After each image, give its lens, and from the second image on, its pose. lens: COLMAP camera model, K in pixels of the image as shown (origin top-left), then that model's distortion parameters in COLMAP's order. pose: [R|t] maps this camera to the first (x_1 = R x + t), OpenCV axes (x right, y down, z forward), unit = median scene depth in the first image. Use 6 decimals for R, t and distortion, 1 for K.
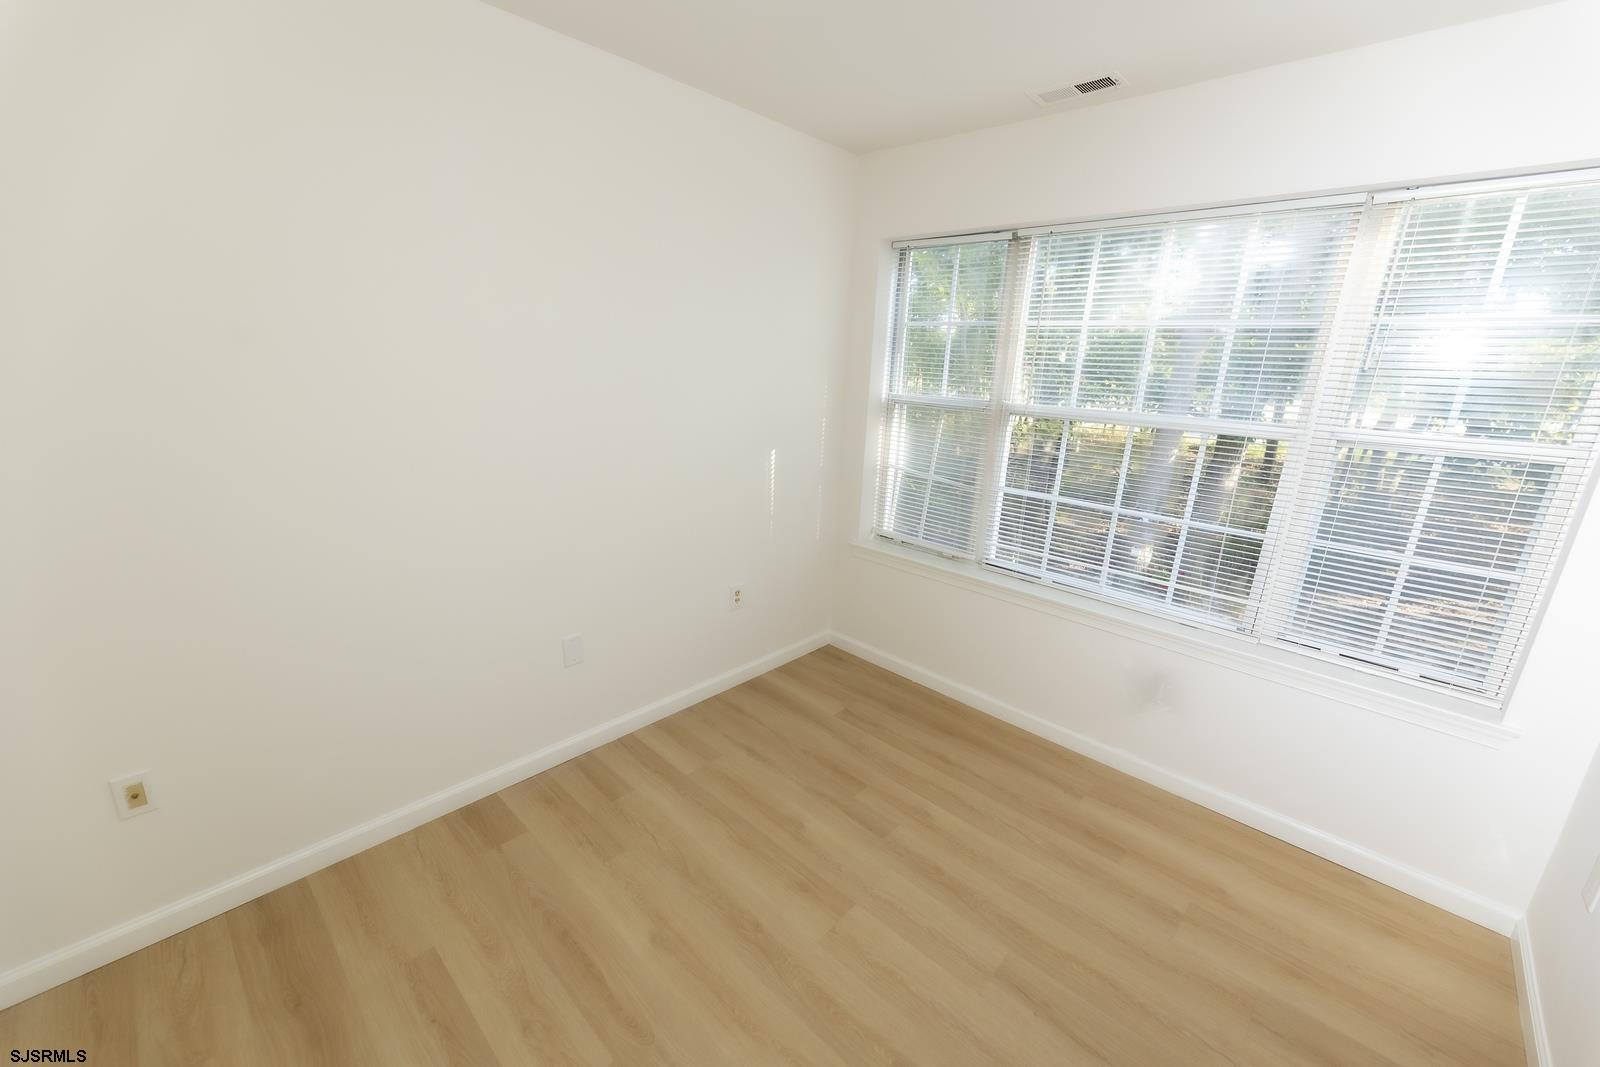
lens RADIAL K [[637.3, 0, 801.5], [0, 637.3, 537.8], [0, 0, 1]] dist [0.002532, -0.000203]
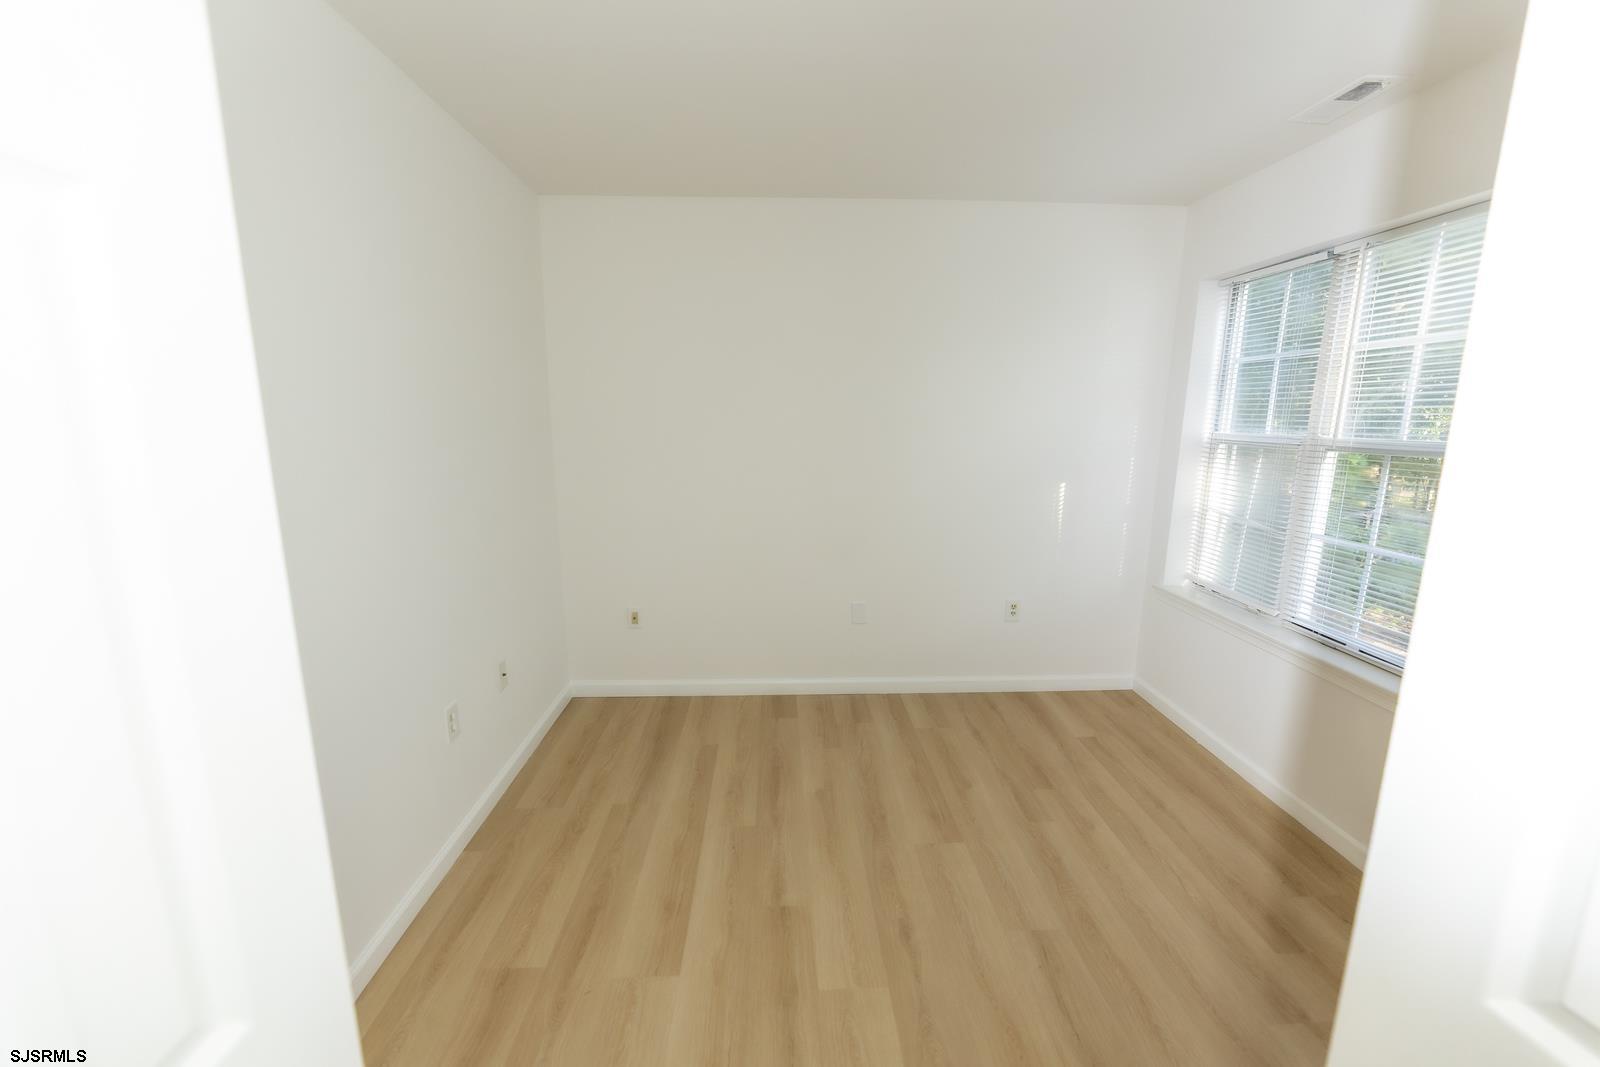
lens RADIAL K [[637.3, 0, 805.1], [0, 637.3, 541.8], [0, 0, 1]] dist [0.002532, -0.000203]
pose [[0.719279, 0.099791, -0.687517, 0.466741], [-0.167977, 0.985247, -0.032732, 0.084315], [0.674108, 0.139031, 0.725430, -0.098599]]
